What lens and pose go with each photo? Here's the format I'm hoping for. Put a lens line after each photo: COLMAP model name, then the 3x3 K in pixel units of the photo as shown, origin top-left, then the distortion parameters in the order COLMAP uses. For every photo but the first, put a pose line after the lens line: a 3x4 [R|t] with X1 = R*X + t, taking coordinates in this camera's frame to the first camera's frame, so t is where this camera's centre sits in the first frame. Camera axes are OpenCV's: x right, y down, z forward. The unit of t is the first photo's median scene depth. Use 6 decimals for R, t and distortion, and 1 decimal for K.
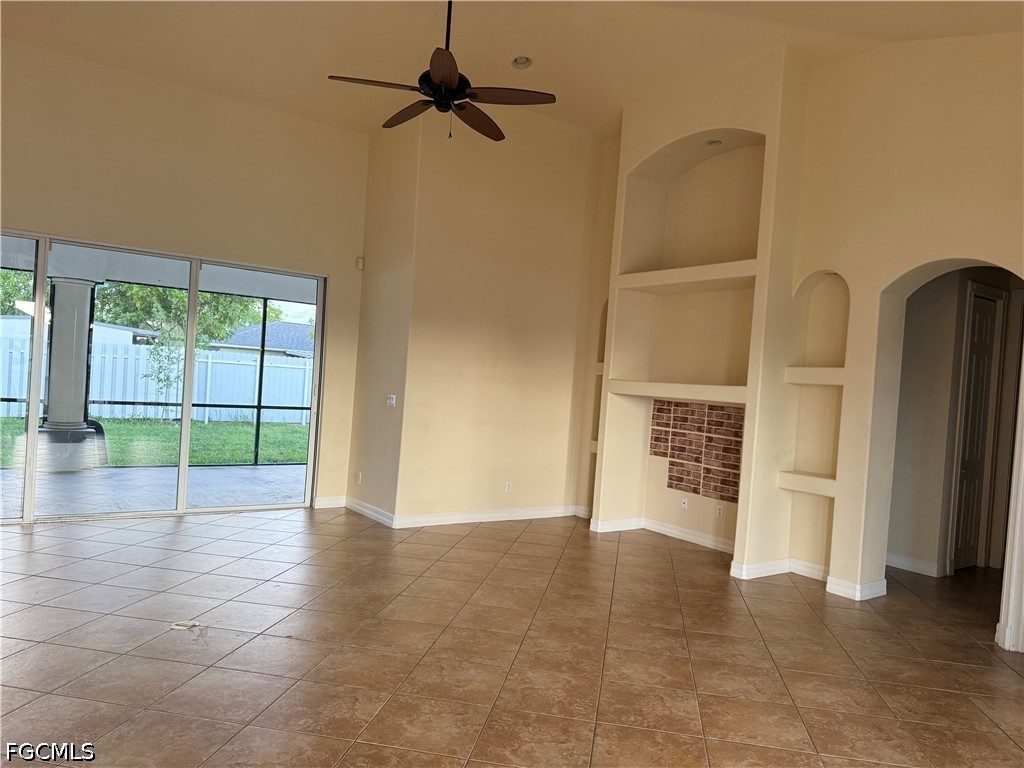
lens RADIAL K [[703.0, 0, 512.0], [0, 703.0, 384.0], [0, 0, 1]] dist [0.094718, -0.130376]
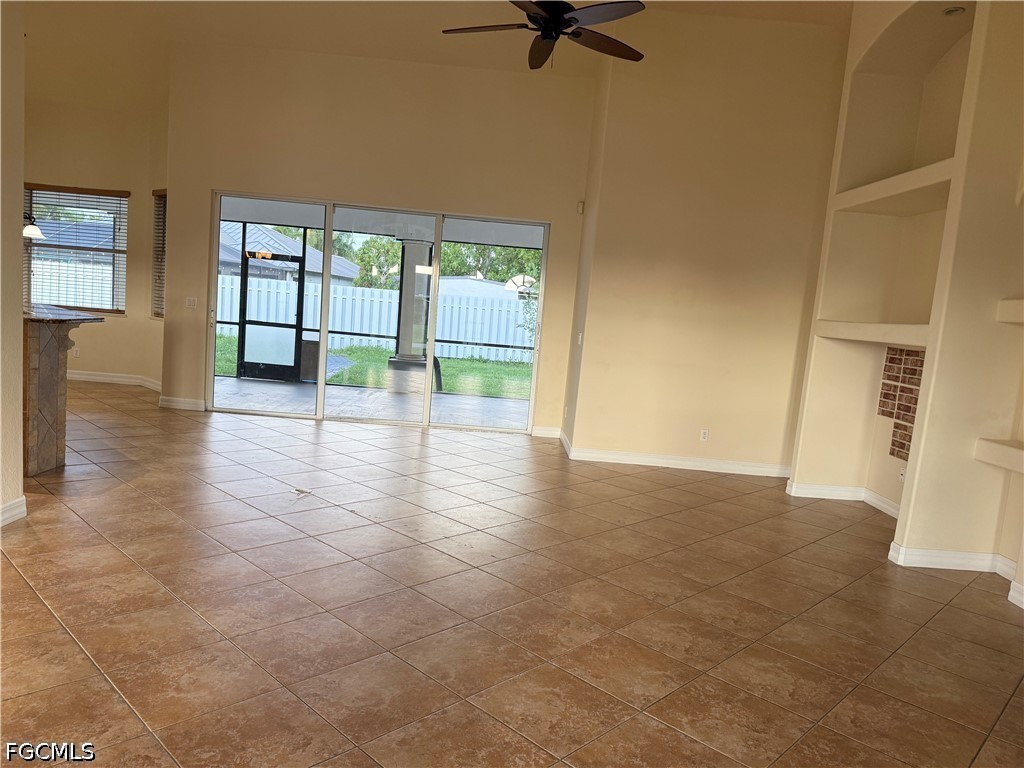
lens RADIAL K [[703.0, 0, 512.0], [0, 703.0, 384.0], [0, 0, 1]] dist [0.094718, -0.130376]
pose [[0.834942, 0.060543, -0.546997, 0.304042], [-0.029141, 0.997400, 0.065913, 0.023520], [0.549566, -0.039094, 0.834535, 0.075151]]
